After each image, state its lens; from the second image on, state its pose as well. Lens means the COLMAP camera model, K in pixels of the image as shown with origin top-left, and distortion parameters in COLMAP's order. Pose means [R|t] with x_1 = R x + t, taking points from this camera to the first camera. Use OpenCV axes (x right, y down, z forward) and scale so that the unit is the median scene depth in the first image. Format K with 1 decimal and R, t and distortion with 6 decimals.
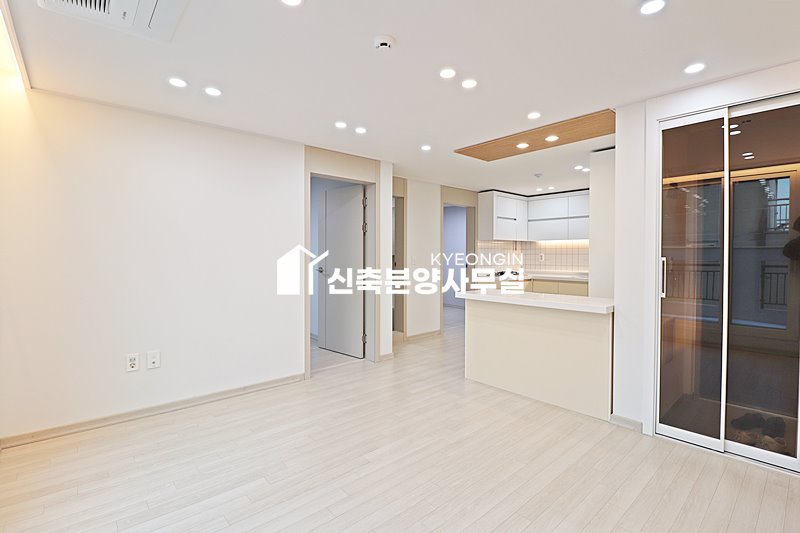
lens RADIAL K [[371.1, 0, 397.4], [0, 371.1, 258.9], [0, 0, 1]] dist [0.000041, -0.012498]
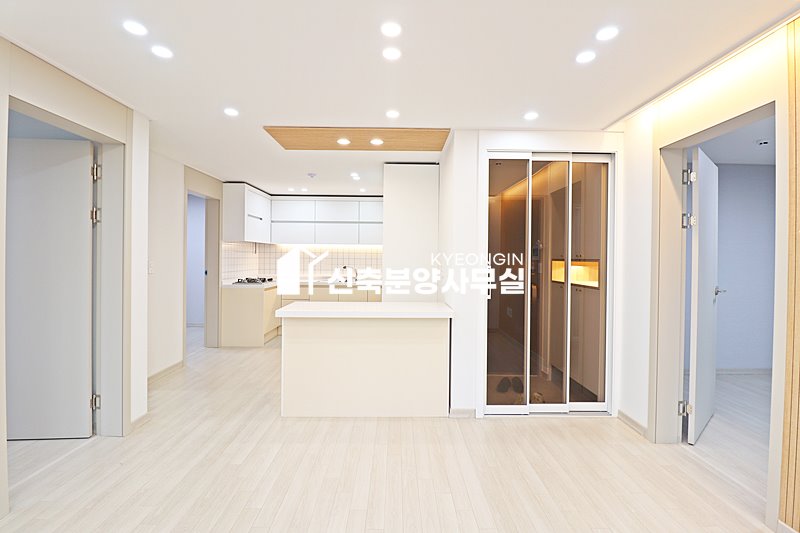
lens RADIAL K [[371.1, 0, 397.4], [0, 371.1, 258.9], [0, 0, 1]] dist [0.000041, -0.012498]
pose [[0.652699, 0.001891, 0.757615, -0.246813], [-0.000439, 0.999998, -0.002117, -0.014291], [-0.757618, 0.001049, 0.652698, 0.283748]]
